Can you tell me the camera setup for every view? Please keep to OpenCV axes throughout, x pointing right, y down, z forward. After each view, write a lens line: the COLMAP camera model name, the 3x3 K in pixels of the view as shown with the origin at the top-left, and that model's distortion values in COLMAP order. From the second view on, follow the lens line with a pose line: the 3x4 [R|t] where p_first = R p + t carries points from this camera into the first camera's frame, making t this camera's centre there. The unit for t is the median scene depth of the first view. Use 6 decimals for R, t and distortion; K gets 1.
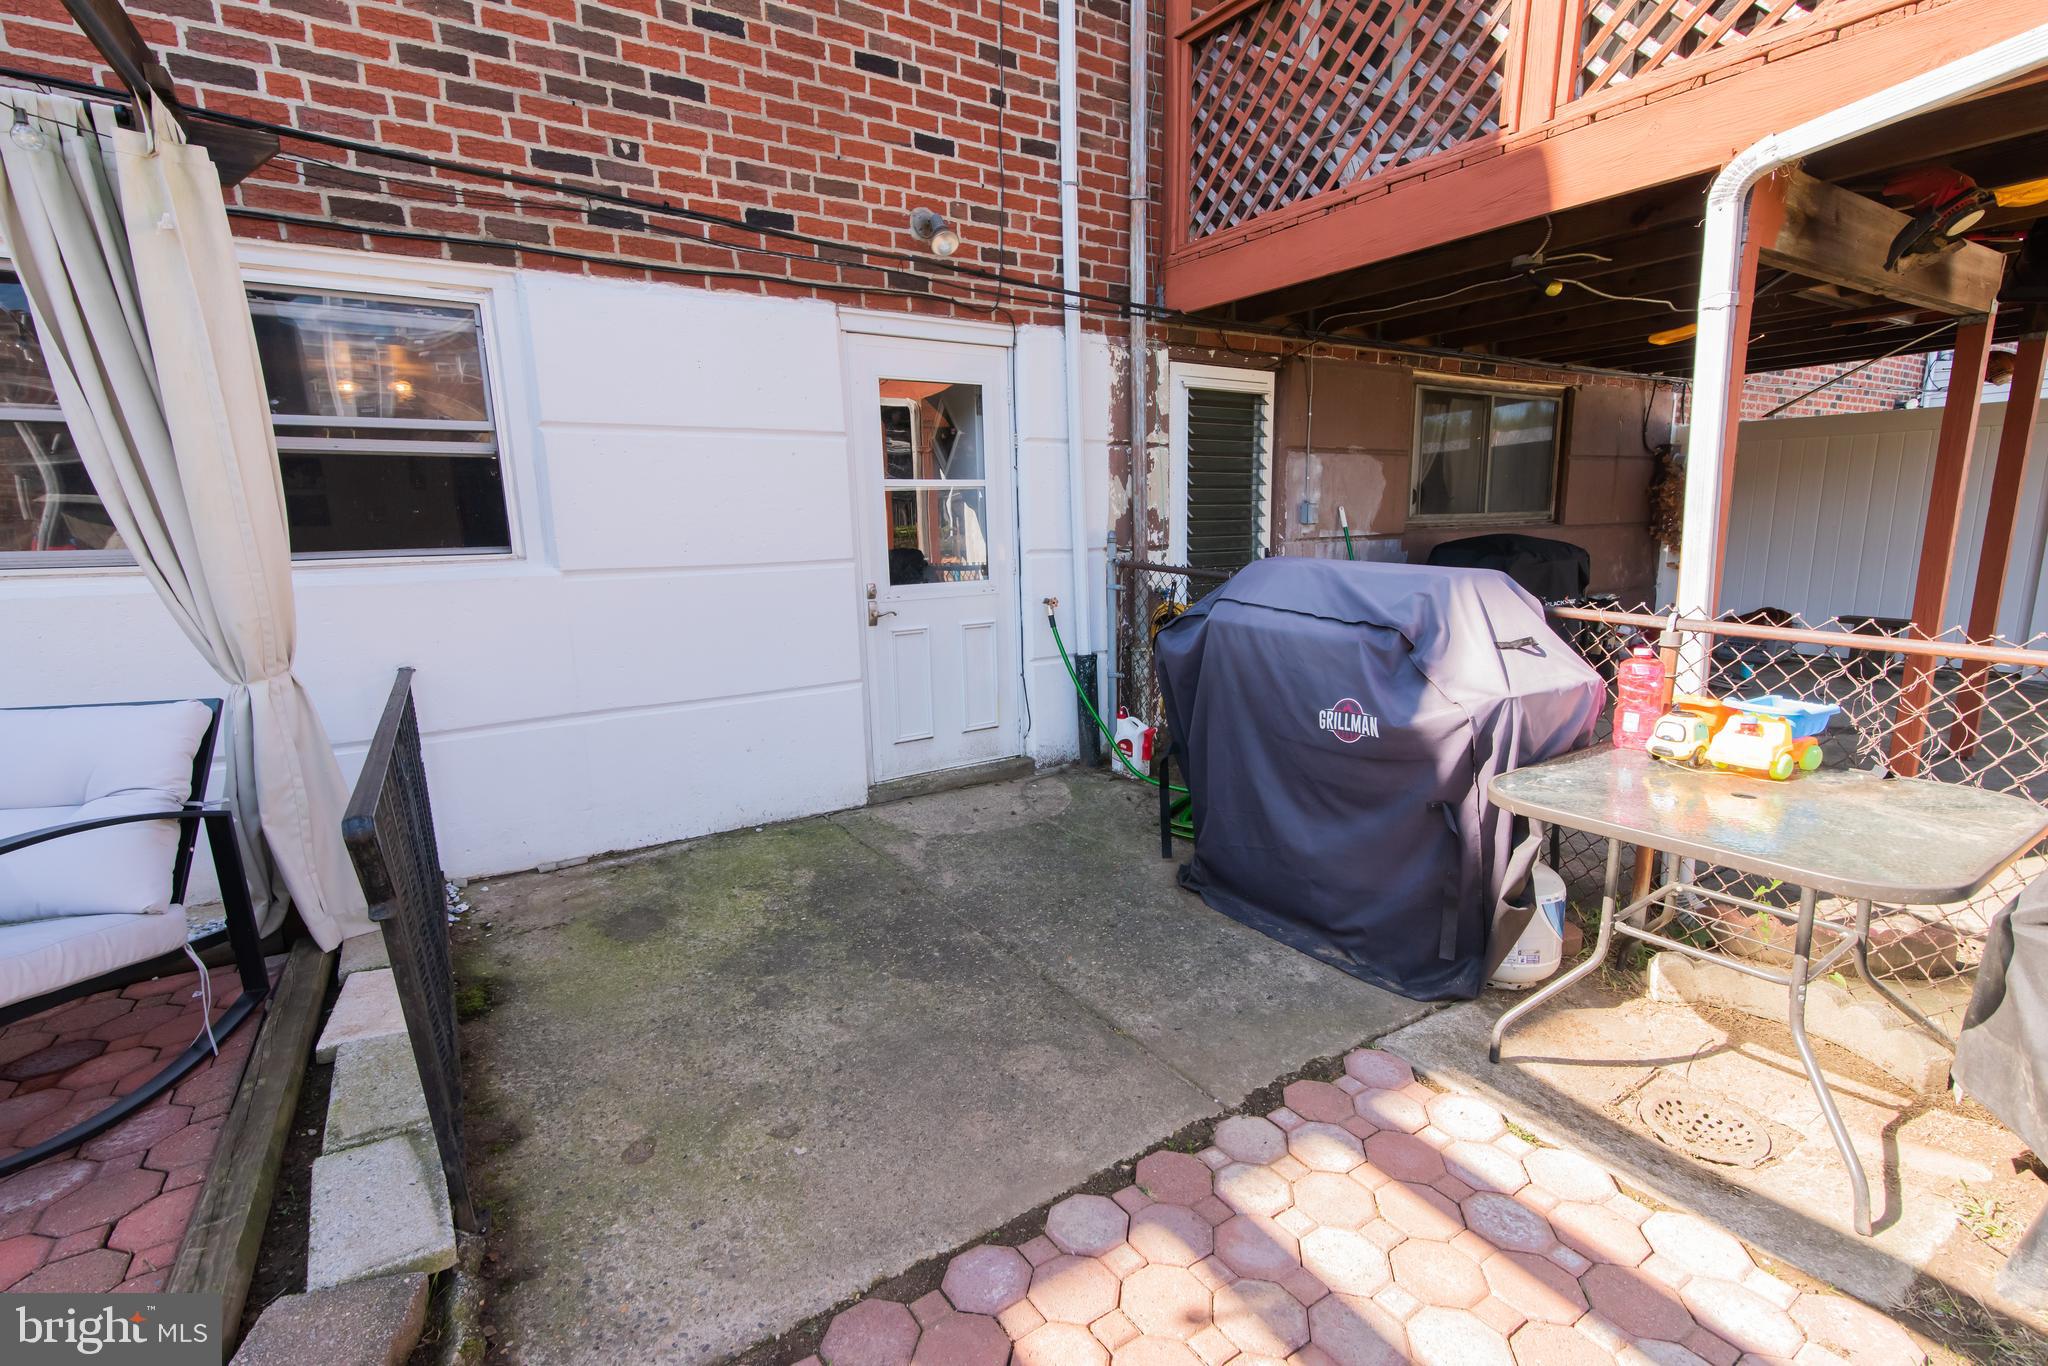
lens RADIAL K [[911.3, 0, 1021.9], [0, 911.3, 694.0], [0, 0, 1]] dist [0.011385, -0.000291]
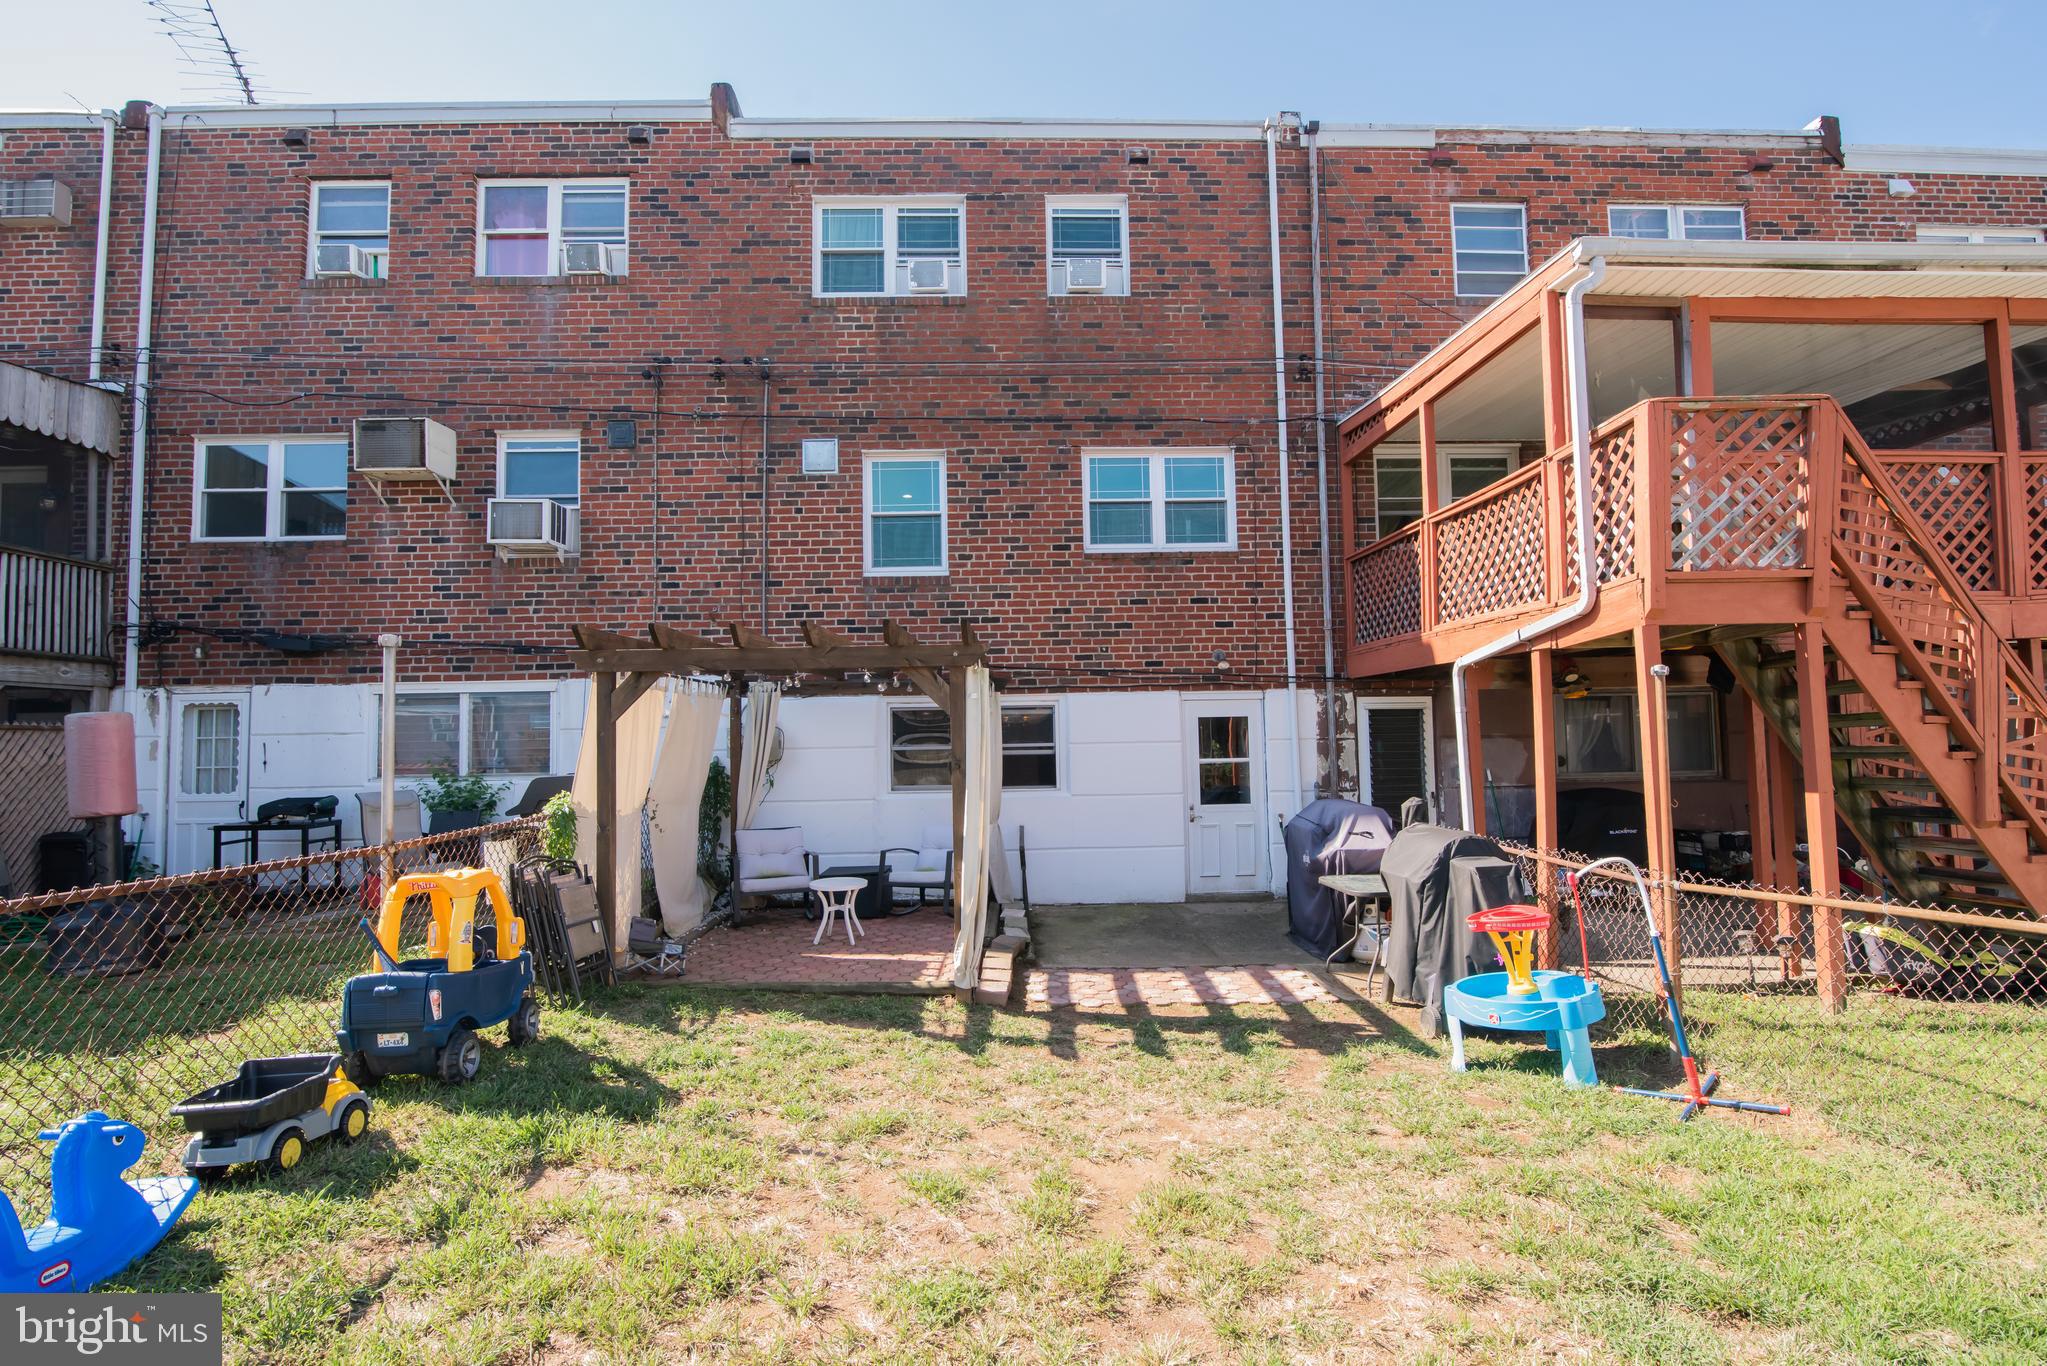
lens RADIAL K [[923.7, 0, 1029.9], [0, 923.7, 693.0], [0, 0, 1]] dist [0.013854, -0.000308]
pose [[0.858890, -0.026666, -0.511465, 0.859242], [-0.096685, 0.972246, -0.213050, 0.180774], [0.502951, 0.232438, 0.832474, -1.521223]]
